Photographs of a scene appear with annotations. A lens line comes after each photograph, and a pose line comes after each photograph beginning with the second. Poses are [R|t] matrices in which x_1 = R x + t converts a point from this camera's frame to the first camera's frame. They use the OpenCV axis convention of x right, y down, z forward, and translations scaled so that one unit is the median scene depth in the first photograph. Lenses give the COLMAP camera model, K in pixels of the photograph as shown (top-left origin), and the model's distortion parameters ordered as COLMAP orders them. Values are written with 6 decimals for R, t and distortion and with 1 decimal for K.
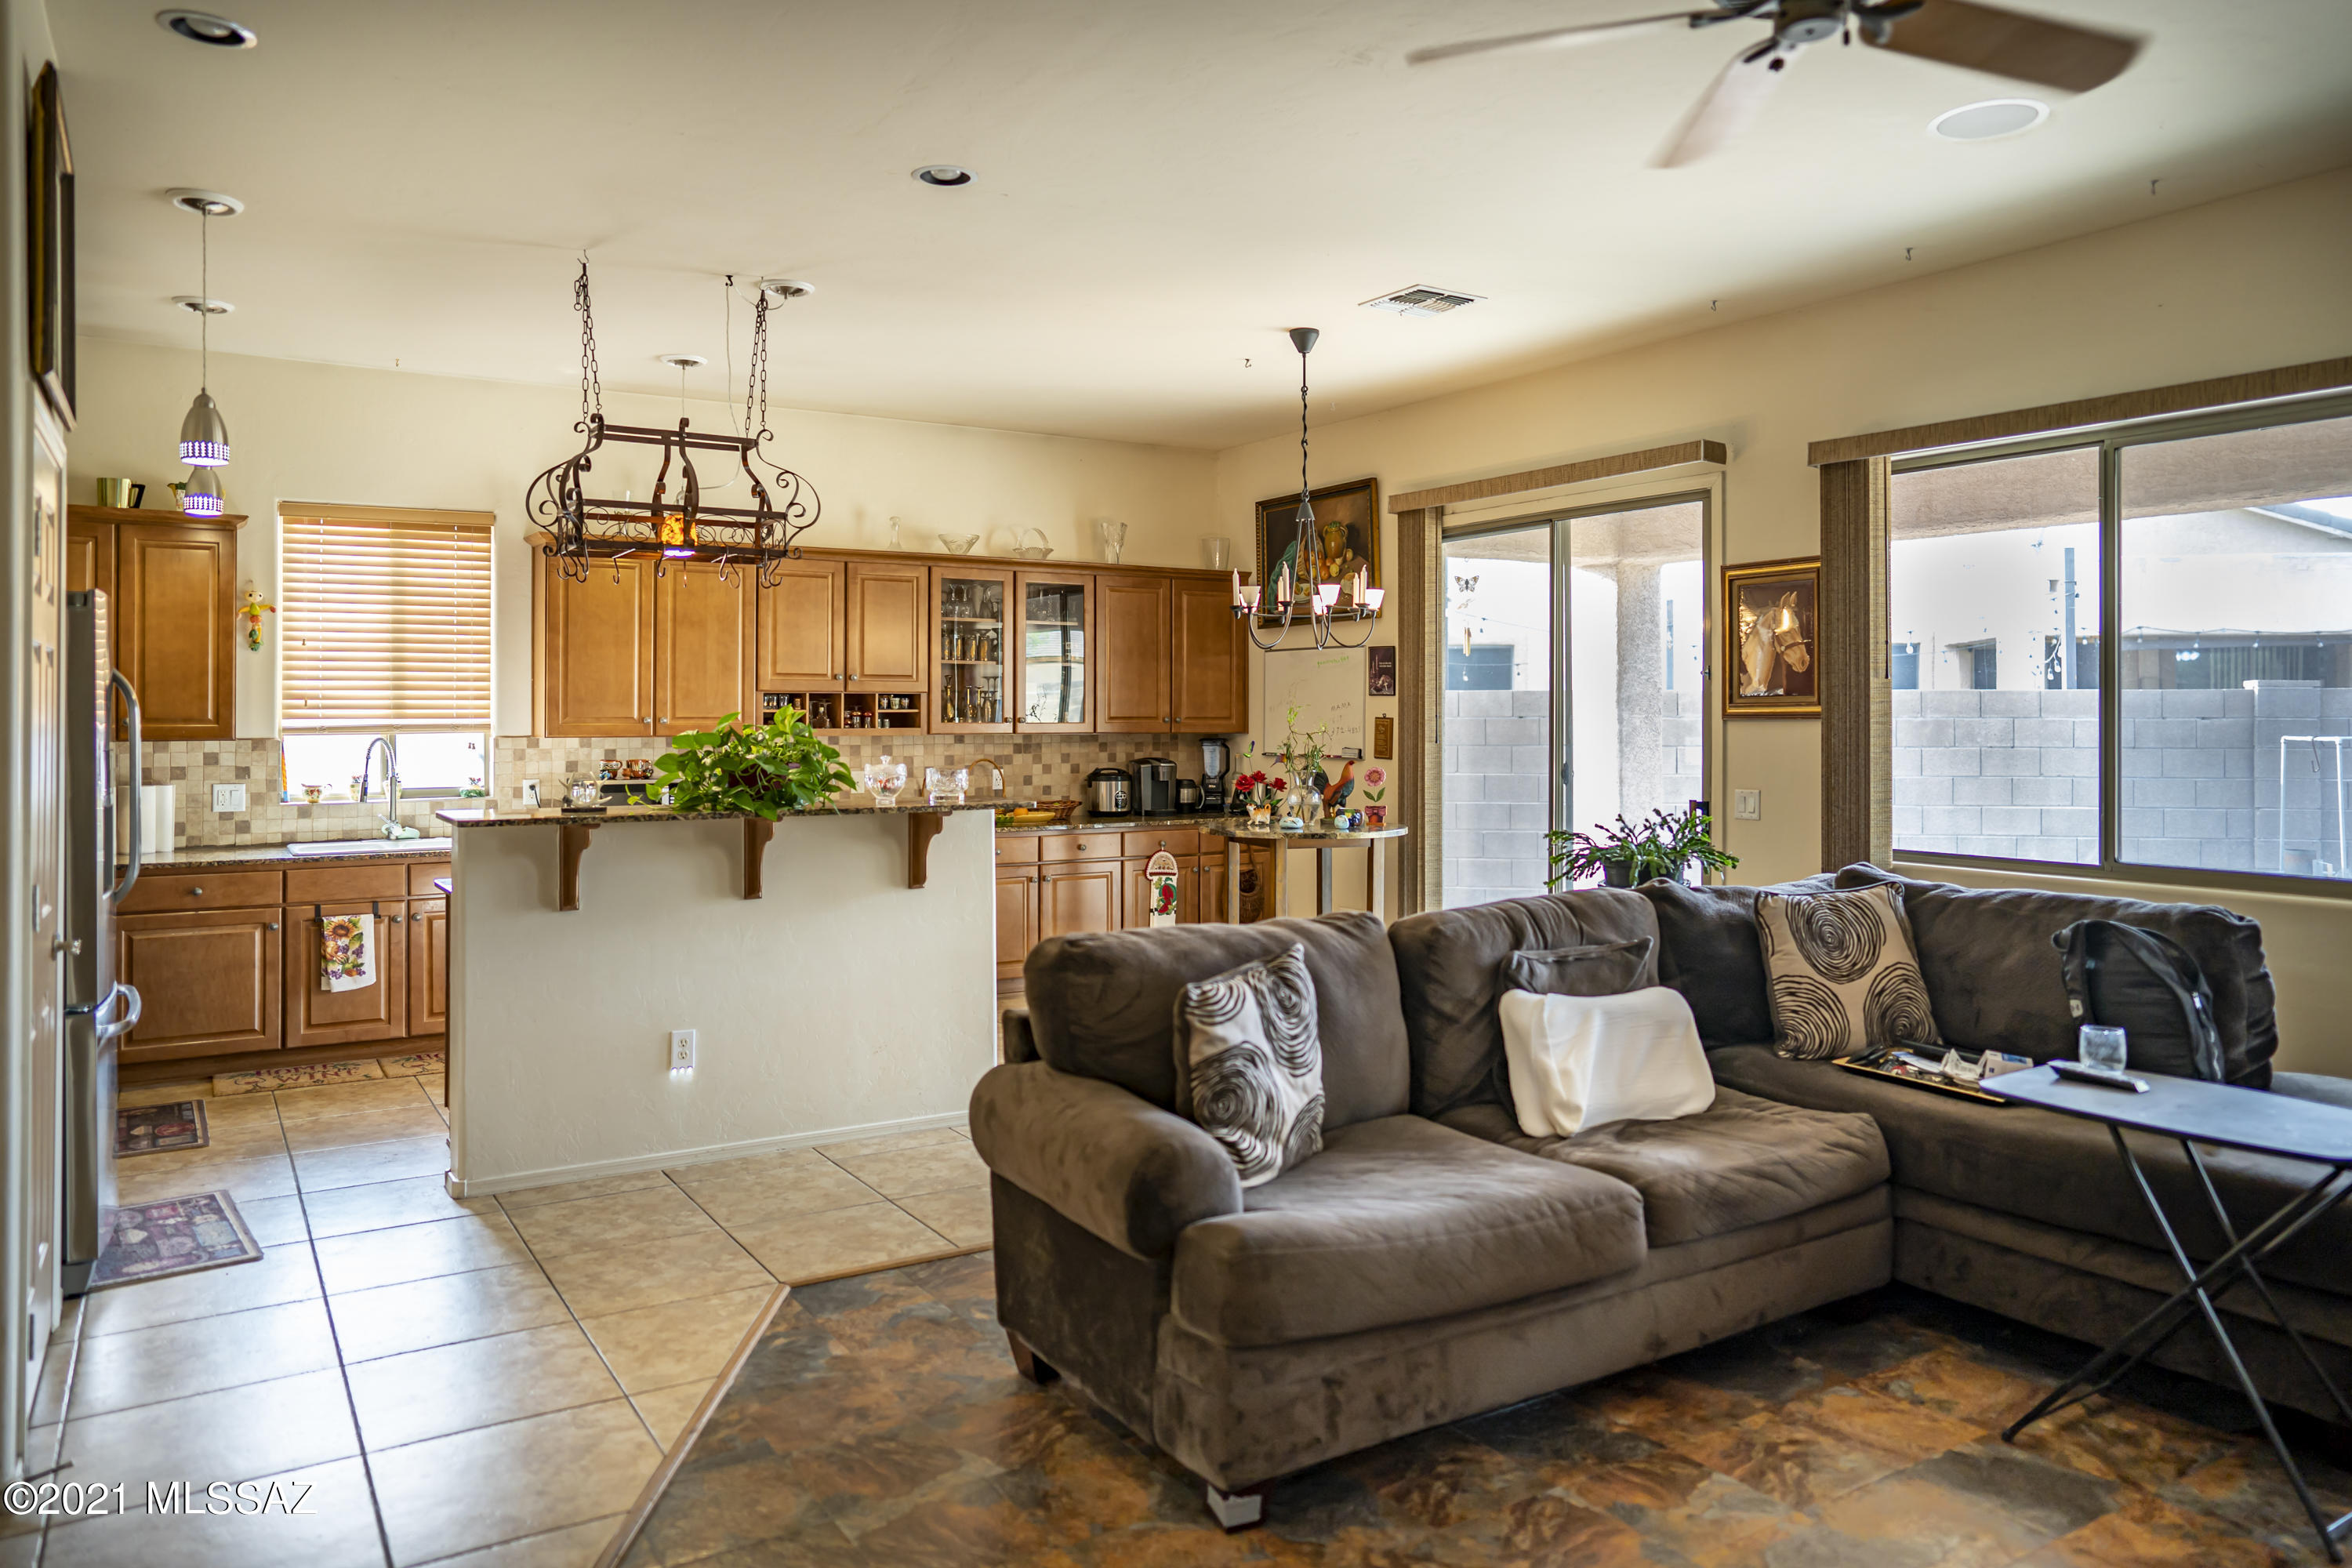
lens RADIAL K [[1612.4, 0, 1165.1], [0, 1612.4, 706.5], [0, 0, 1]] dist [-0.040132, 0.050557]
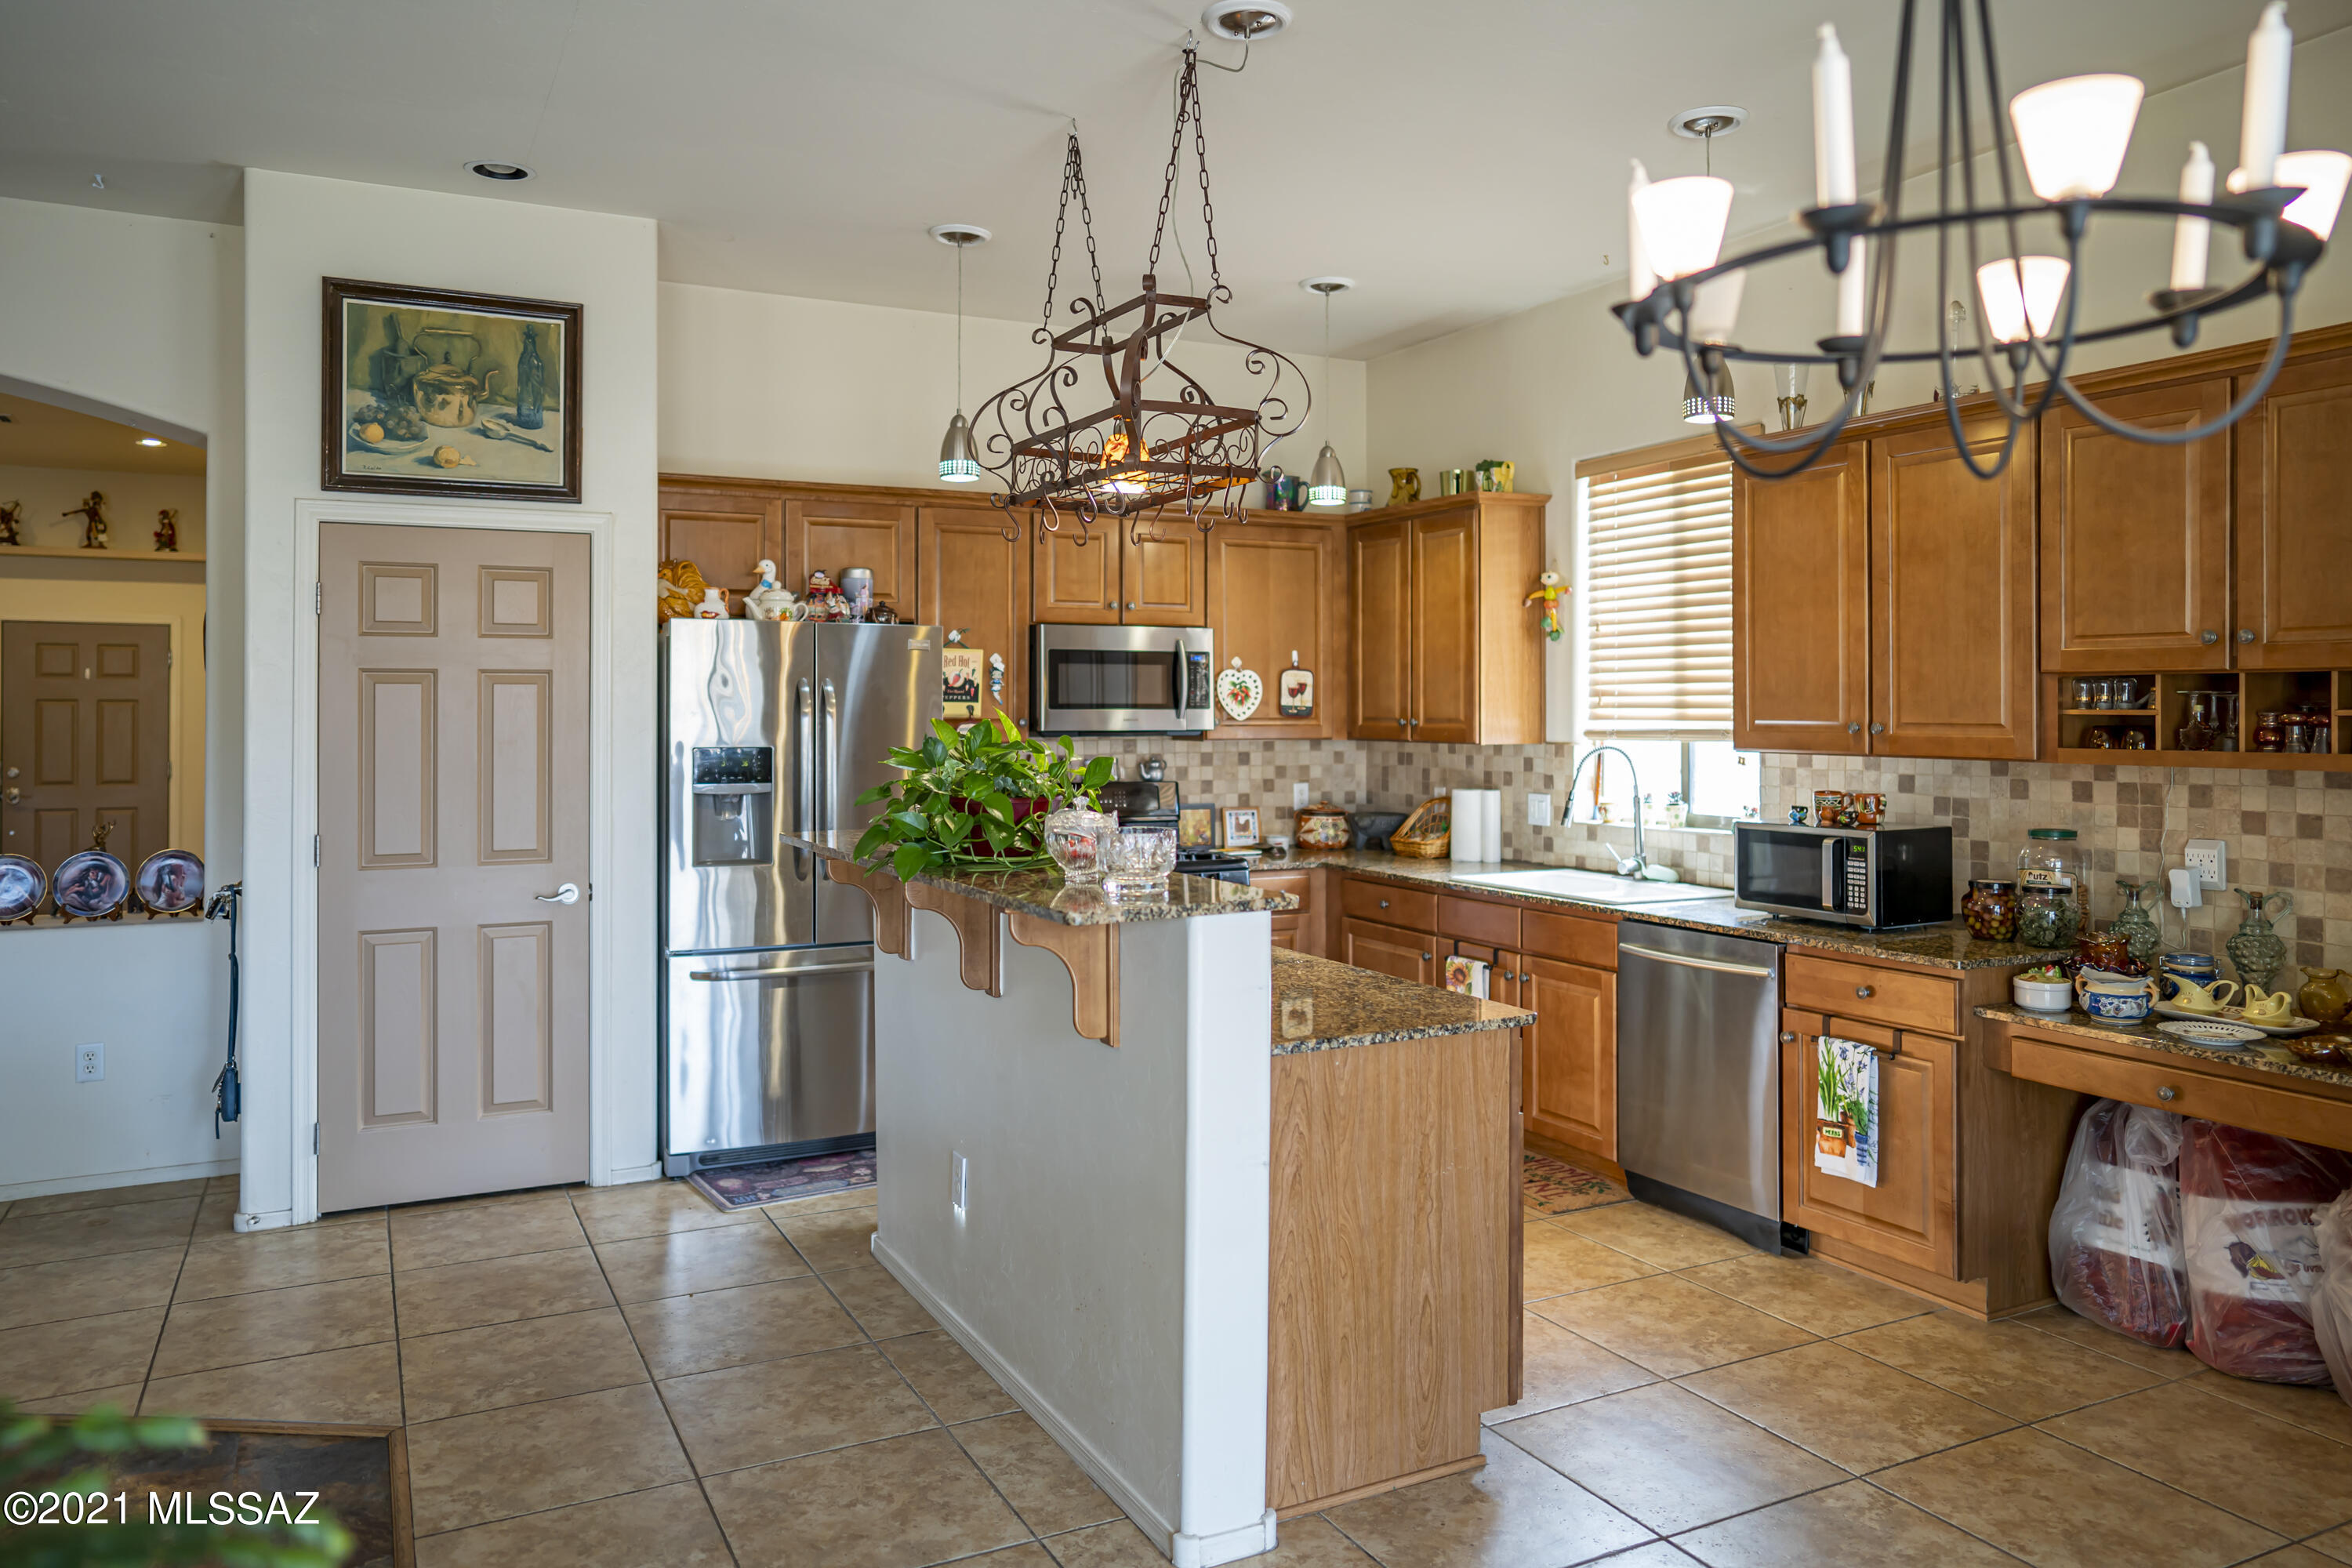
lens RADIAL K [[1612.4, 0, 1165.1], [0, 1612.4, 706.5], [0, 0, 1]] dist [-0.040132, 0.050557]
pose [[-0.095613, 0.000847, -0.995418, 0.375752], [0.006018, 0.999982, 0.000273, -0.001277], [0.995400, -0.005964, -0.095617, 1.044406]]
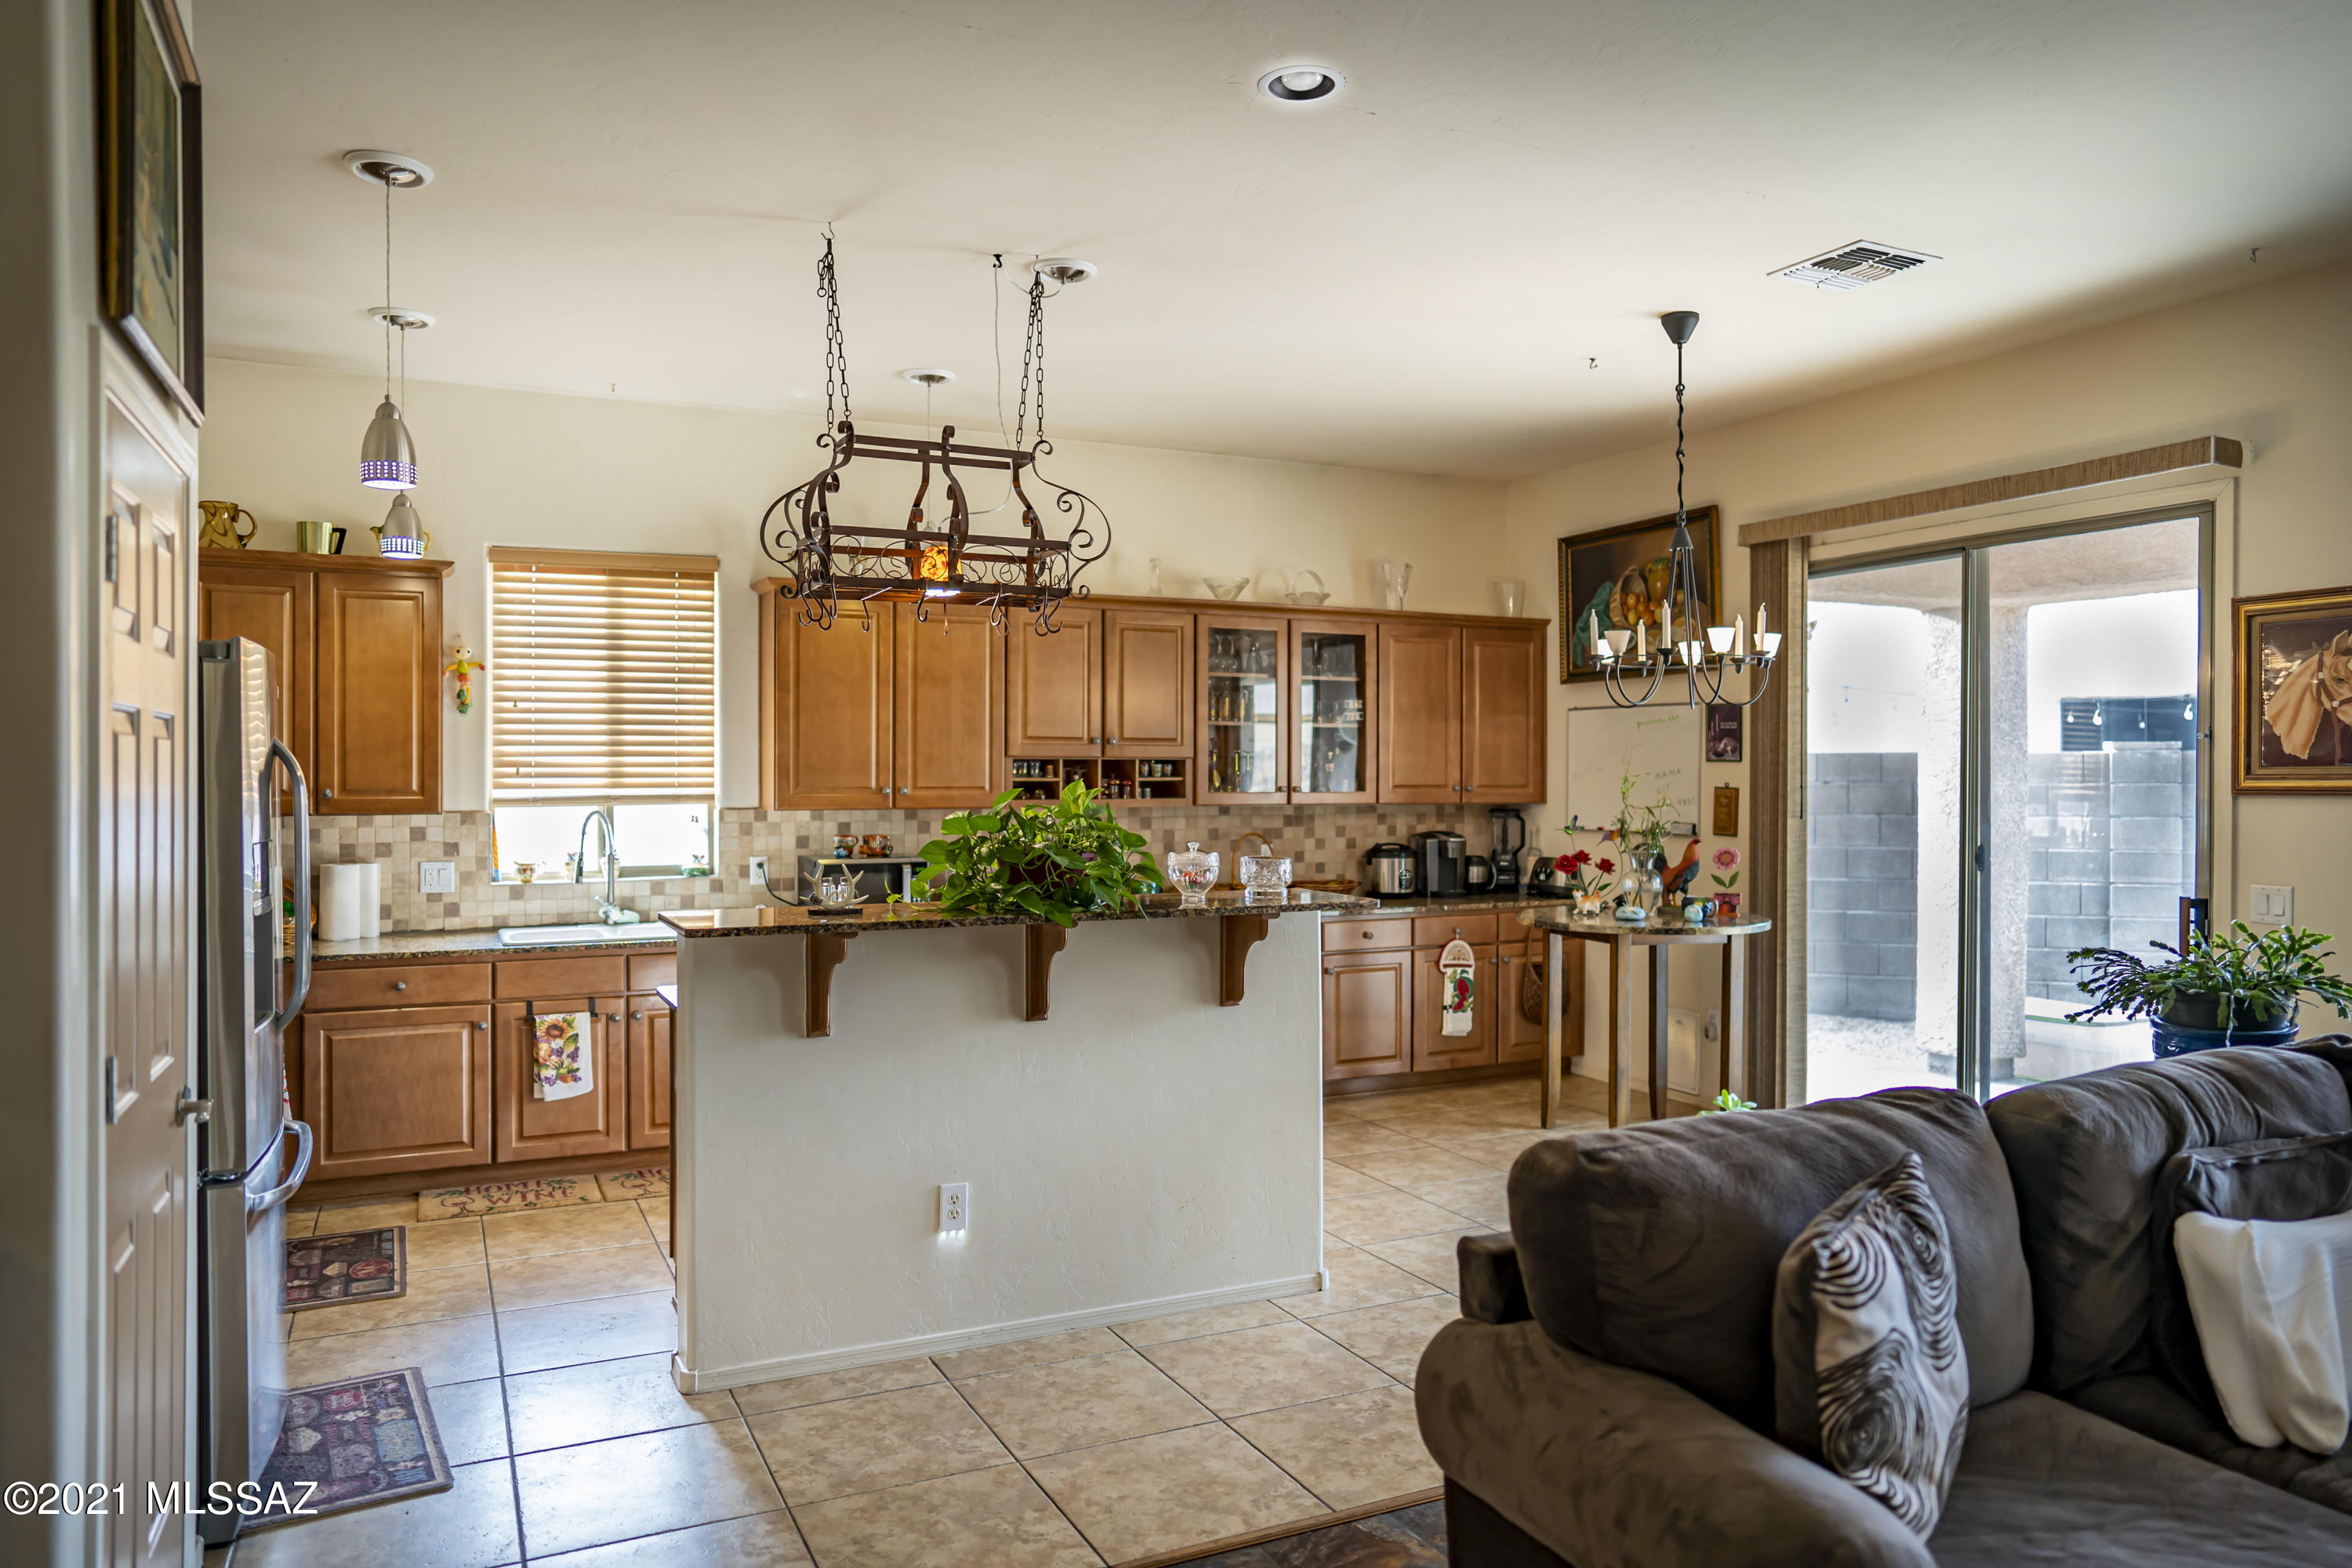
lens RADIAL K [[1573.4, 0, 1155.6], [0, 1573.4, 786.3], [0, 0, 1]] dist [-0.042601, 0.055954]
pose [[0.993151, 0.002070, -0.116819, -0.096693], [-0.000344, 0.999890, 0.014798, -0.008449], [0.116837, -0.014657, 0.993043, 0.208339]]
